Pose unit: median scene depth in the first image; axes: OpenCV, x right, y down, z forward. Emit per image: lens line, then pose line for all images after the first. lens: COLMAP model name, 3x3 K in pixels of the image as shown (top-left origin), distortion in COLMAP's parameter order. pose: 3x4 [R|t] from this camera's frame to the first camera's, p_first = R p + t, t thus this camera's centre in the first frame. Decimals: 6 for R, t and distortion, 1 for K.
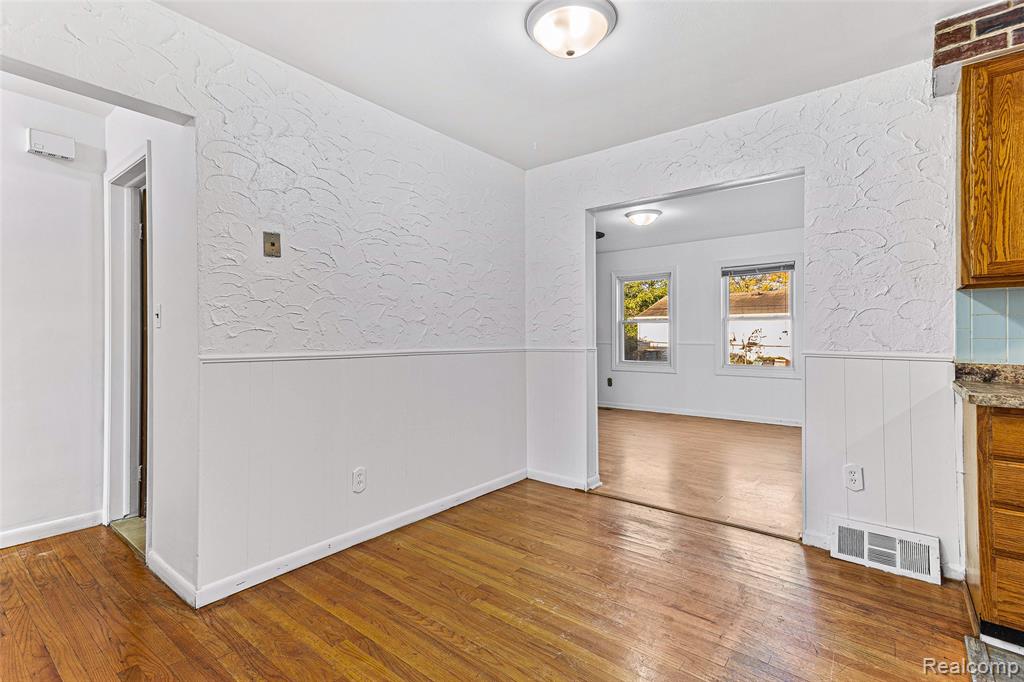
lens RADIAL K [[484.0, 0, 505.4], [0, 484.0, 331.9], [0, 0, 1]] dist [0.027668, 0.000761]
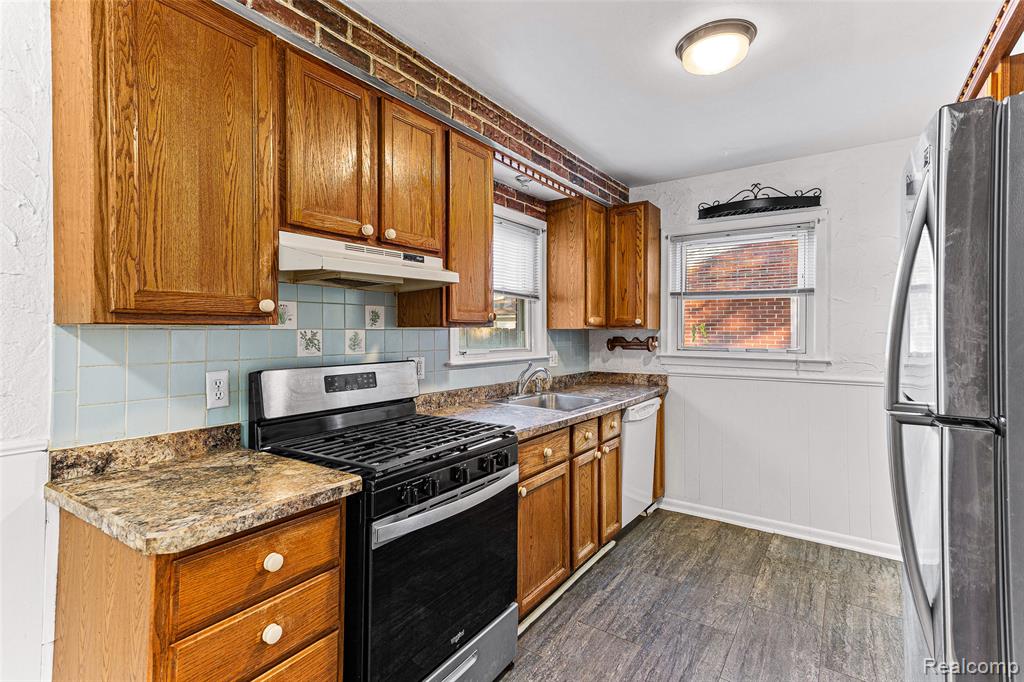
lens RADIAL K [[487.6, 0, 509.1], [0, 487.6, 326.8], [0, 0, 1]] dist [0.028209, -0.000174]
pose [[-0.075750, 0.010219, 0.997074, 0.292444], [-0.009472, 0.999895, -0.010968, -0.081670], [-0.997082, -0.010276, -0.075645, 0.522222]]
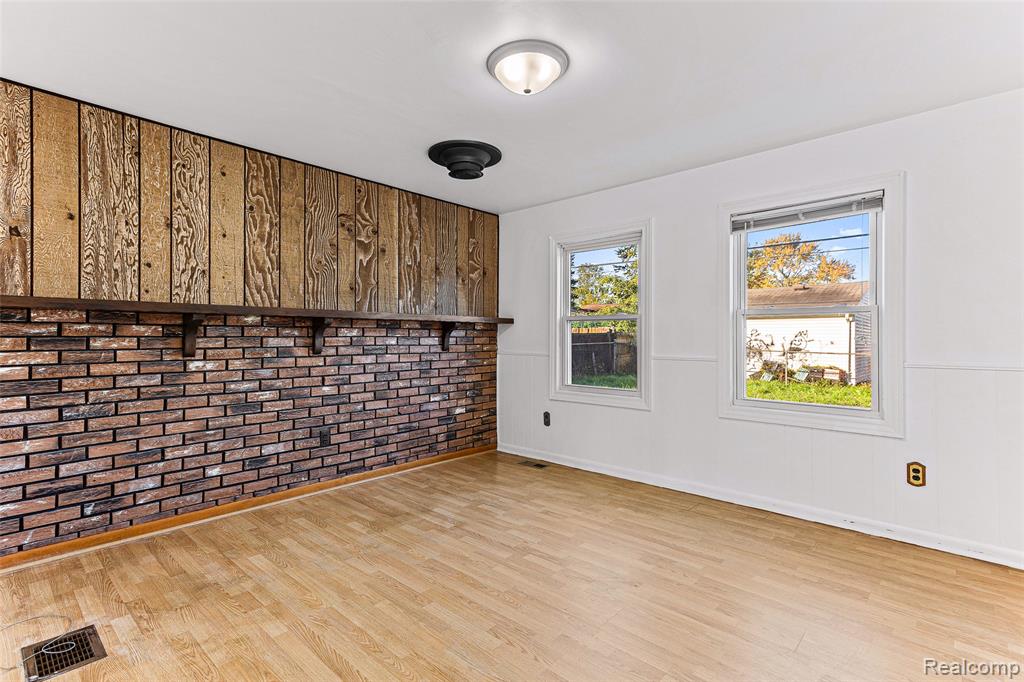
lens RADIAL K [[484.0, 0, 505.4], [0, 484.0, 331.9], [0, 0, 1]] dist [0.027668, 0.000761]
pose [[0.997680, 0.001651, -0.068062, 0.687959], [-0.001827, 0.999995, -0.002521, -0.010572], [0.068057, 0.002640, 0.997678, 1.328788]]
